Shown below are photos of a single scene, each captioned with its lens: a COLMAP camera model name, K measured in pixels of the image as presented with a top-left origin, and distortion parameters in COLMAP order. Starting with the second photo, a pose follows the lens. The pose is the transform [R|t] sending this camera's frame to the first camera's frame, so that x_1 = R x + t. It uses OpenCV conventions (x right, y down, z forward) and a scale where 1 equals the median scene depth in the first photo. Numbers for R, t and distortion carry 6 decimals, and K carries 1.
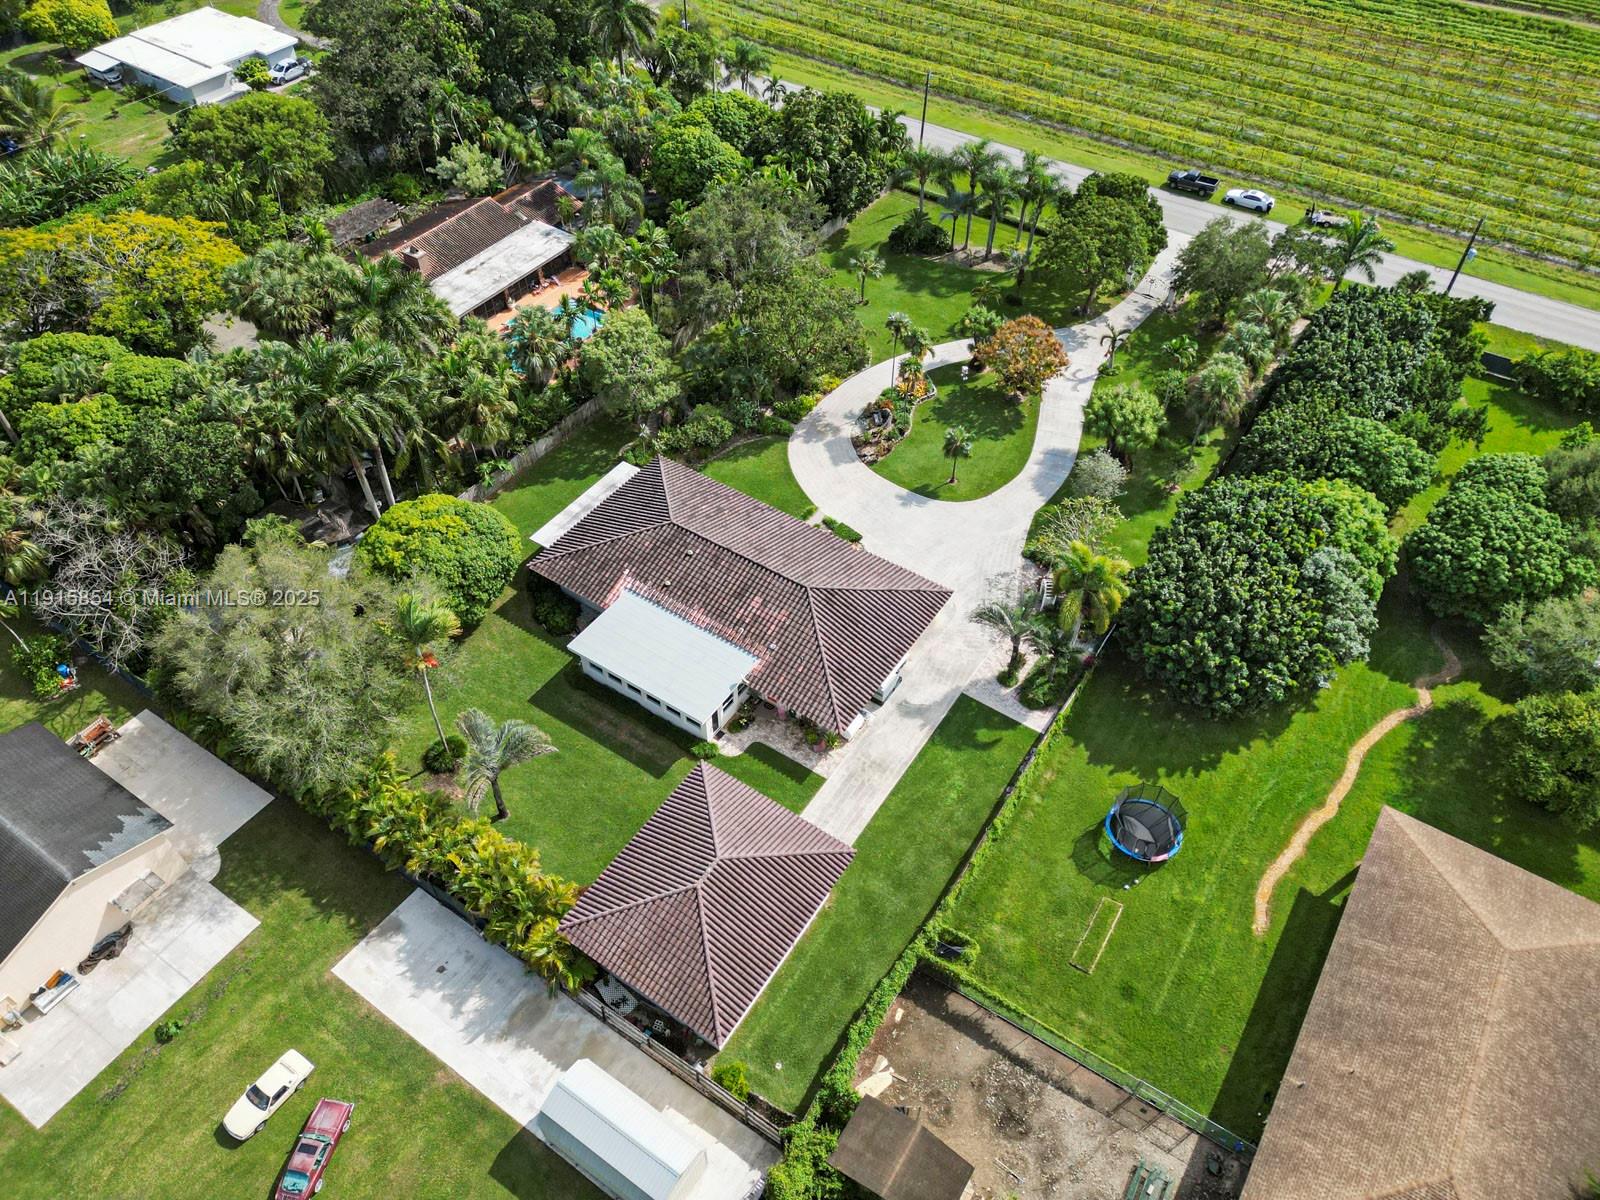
lens RADIAL K [[1105.7, 0, 800.0], [0, 1105.7, 600.0], [0, 0, 1]] dist [0.087614, -0.059165]
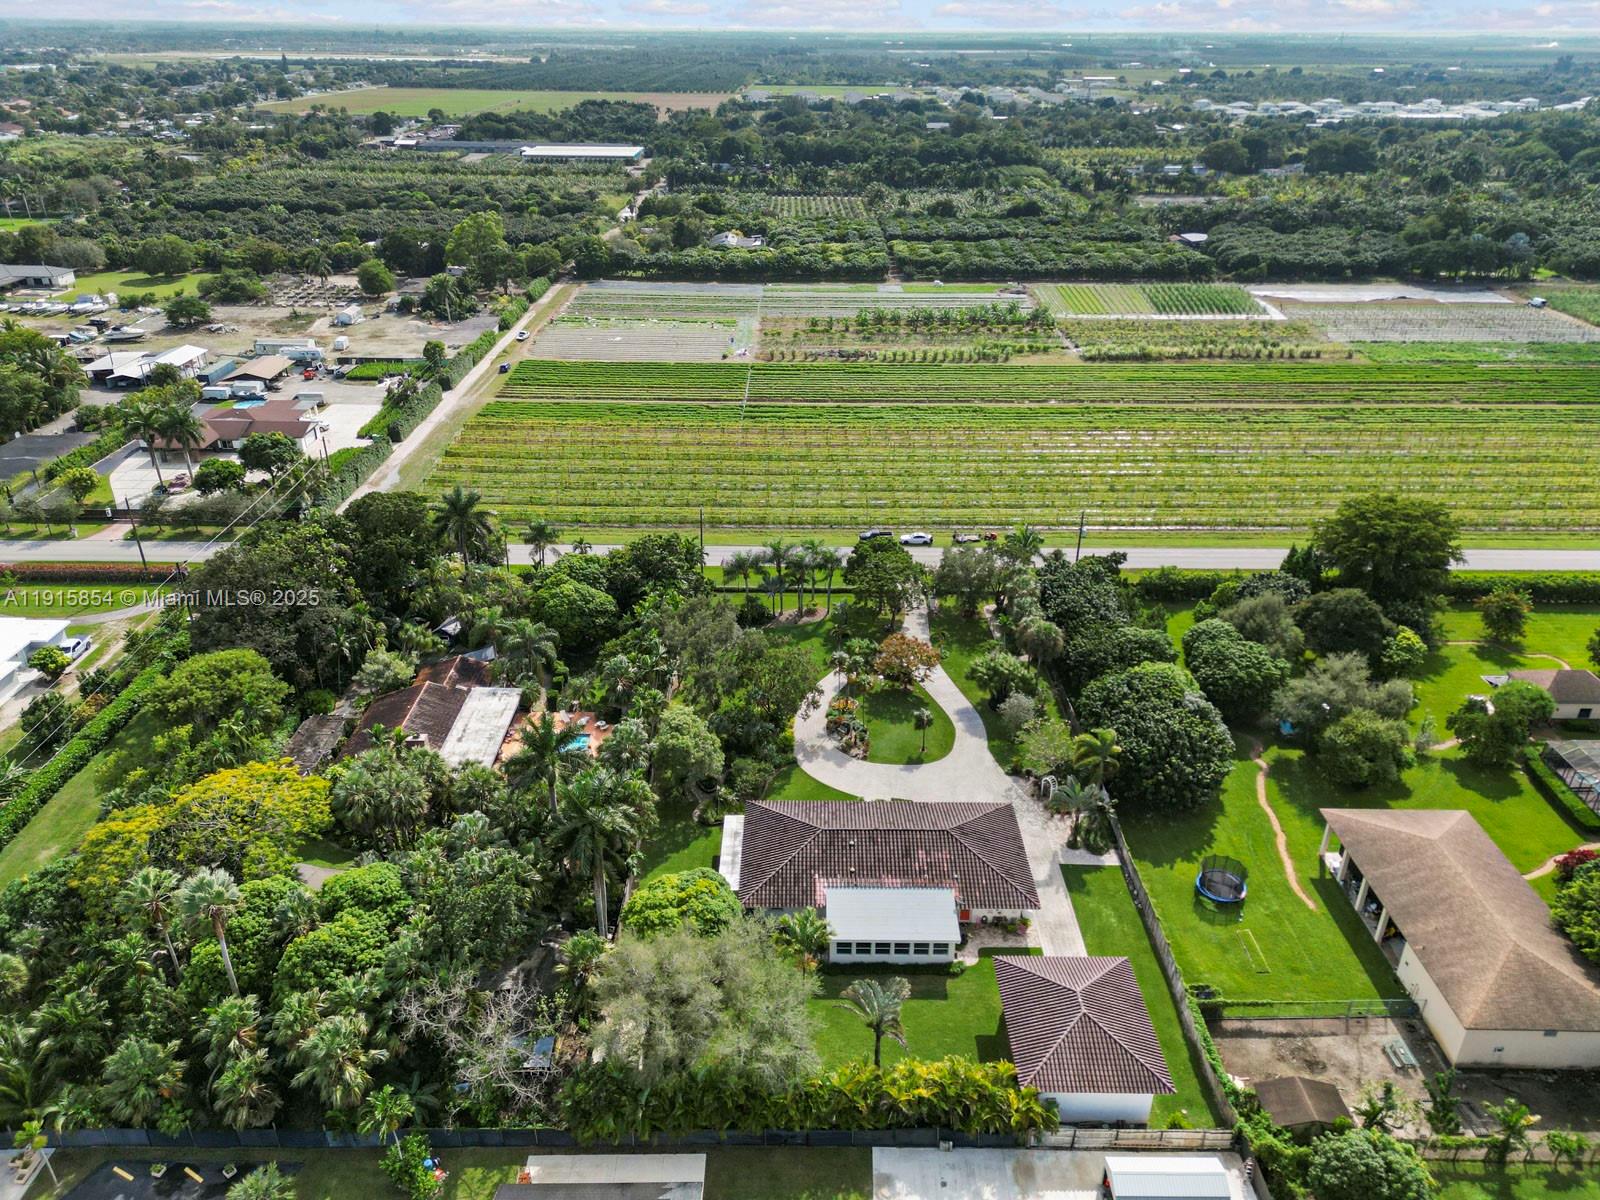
lens RADIAL K [[1105.7, 0, 800.0], [0, 1105.7, 600.0], [0, 0, 1]] dist [0.087614, -0.059165]
pose [[0.833234, -0.254913, 0.490653, -0.610376], [0.405851, 0.884622, -0.229628, -0.016752], [-0.375507, 0.390466, 0.840554, -0.173578]]
